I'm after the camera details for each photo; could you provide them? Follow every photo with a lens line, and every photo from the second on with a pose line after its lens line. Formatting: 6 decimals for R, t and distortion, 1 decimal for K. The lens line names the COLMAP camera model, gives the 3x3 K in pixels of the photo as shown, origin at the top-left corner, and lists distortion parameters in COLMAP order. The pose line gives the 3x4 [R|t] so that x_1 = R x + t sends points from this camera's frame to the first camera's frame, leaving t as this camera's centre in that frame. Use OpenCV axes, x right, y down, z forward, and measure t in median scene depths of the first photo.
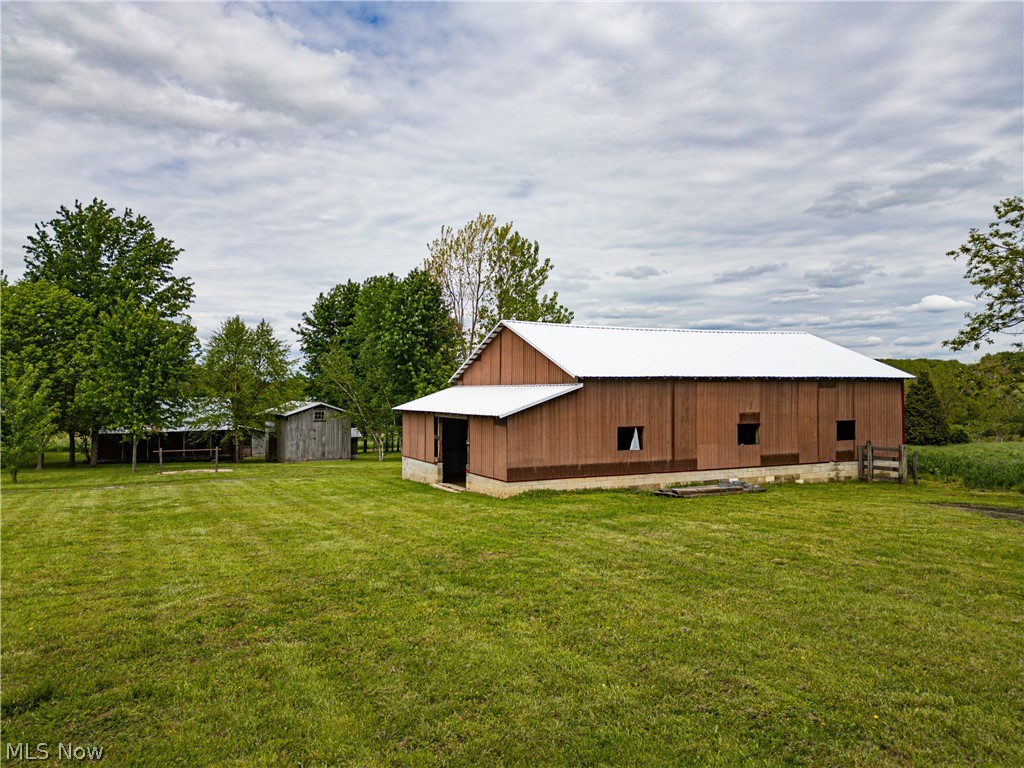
lens RADIAL K [[709.9, 0, 512.2], [0, 709.9, 382.4], [0, 0, 1]] dist [0.070927, -0.059819]
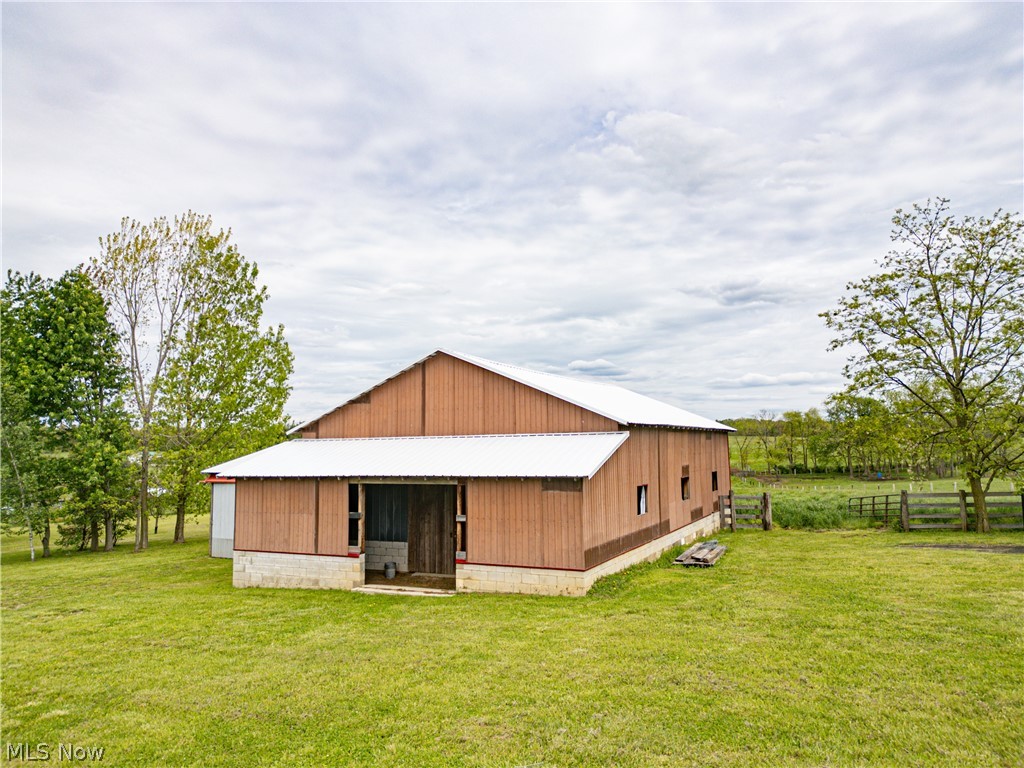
lens RADIAL K [[709.9, 0, 517.2], [0, 709.9, 385.5], [0, 0, 1]] dist [0.070927, -0.059819]
pose [[0.808531, 0.040107, 0.587085, -0.204143], [0.007762, 0.996861, -0.078790, 0.005546], [-0.588402, 0.068261, 0.805682, 0.197590]]
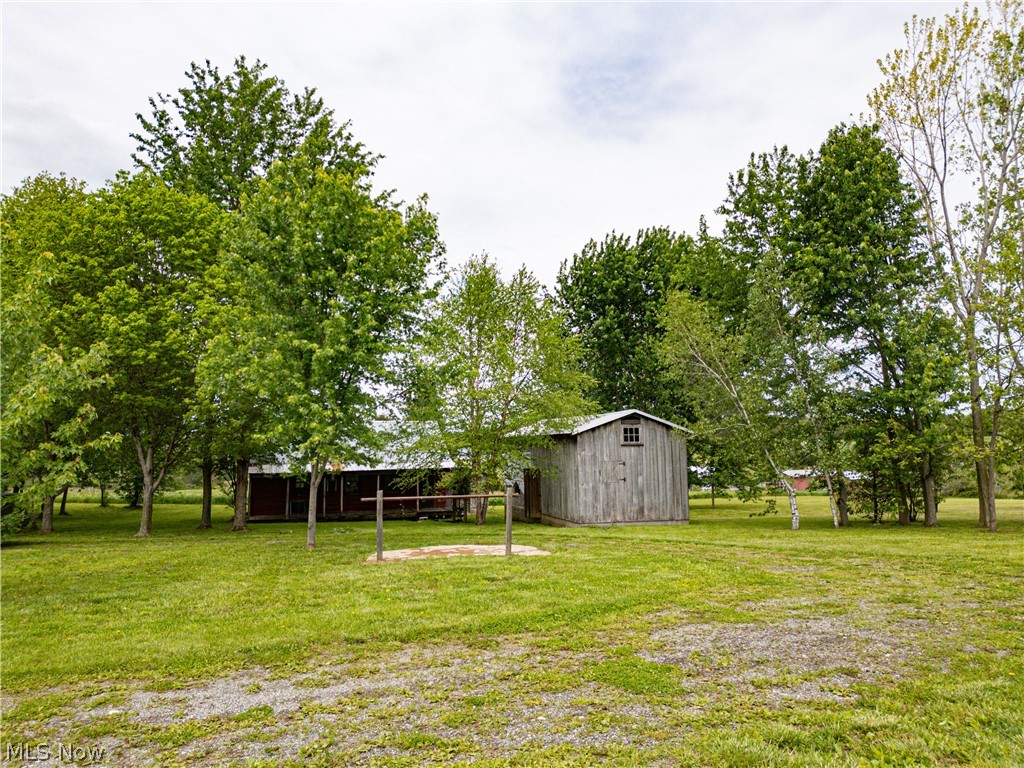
lens RADIAL K [[709.9, 0, 505.4], [0, 709.9, 381.9], [0, 0, 1]] dist [0.070927, -0.059819]
pose [[0.979720, -0.027604, -0.198459, -0.283559], [0.012573, 0.996982, -0.076602, 0.051735], [0.199974, 0.072554, 0.977111, 0.526057]]
